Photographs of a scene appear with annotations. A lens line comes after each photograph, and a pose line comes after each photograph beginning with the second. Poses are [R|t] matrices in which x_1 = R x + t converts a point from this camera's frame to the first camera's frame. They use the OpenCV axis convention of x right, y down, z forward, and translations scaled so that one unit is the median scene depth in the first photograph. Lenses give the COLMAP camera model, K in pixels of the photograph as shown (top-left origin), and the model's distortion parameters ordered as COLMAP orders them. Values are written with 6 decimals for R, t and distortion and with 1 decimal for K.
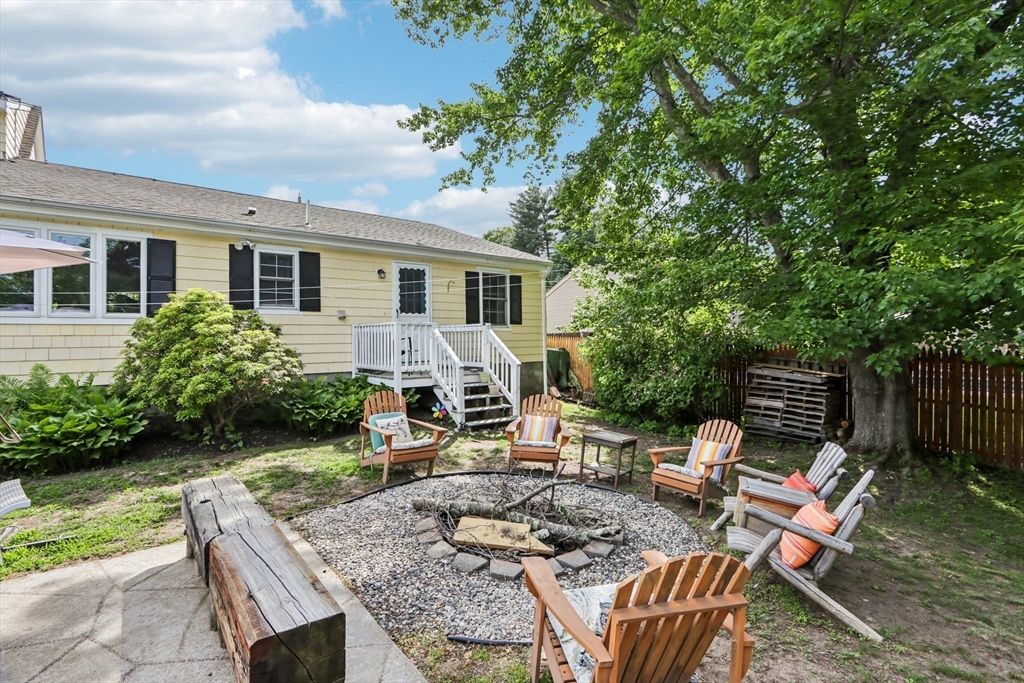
lens RADIAL K [[495.8, 0, 512.0], [0, 495.8, 341.5], [0, 0, 1]] dist [-0.000688, 0.000023]
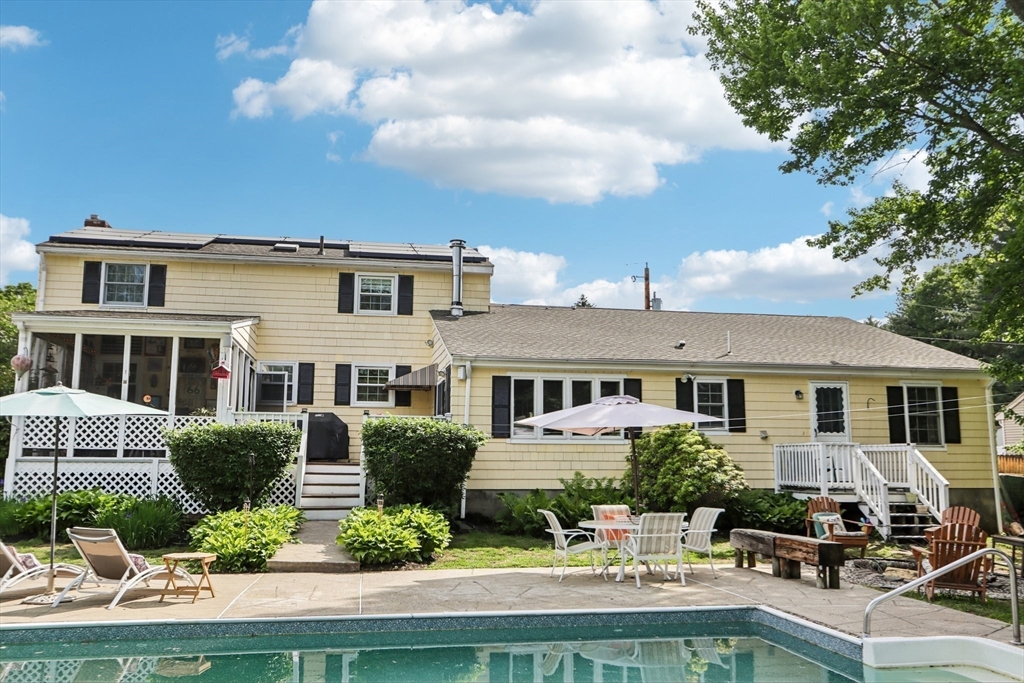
lens RADIAL K [[875.9, 0, 510.9], [0, 875.9, 323.2], [0, 0, 1]] dist [0.006480, 0.009447]
pose [[0.873243, -0.063039, -0.483191, 0.115733], [-0.016031, 0.987344, -0.157784, 0.016553], [0.487022, 0.145529, 0.861180, -0.966156]]
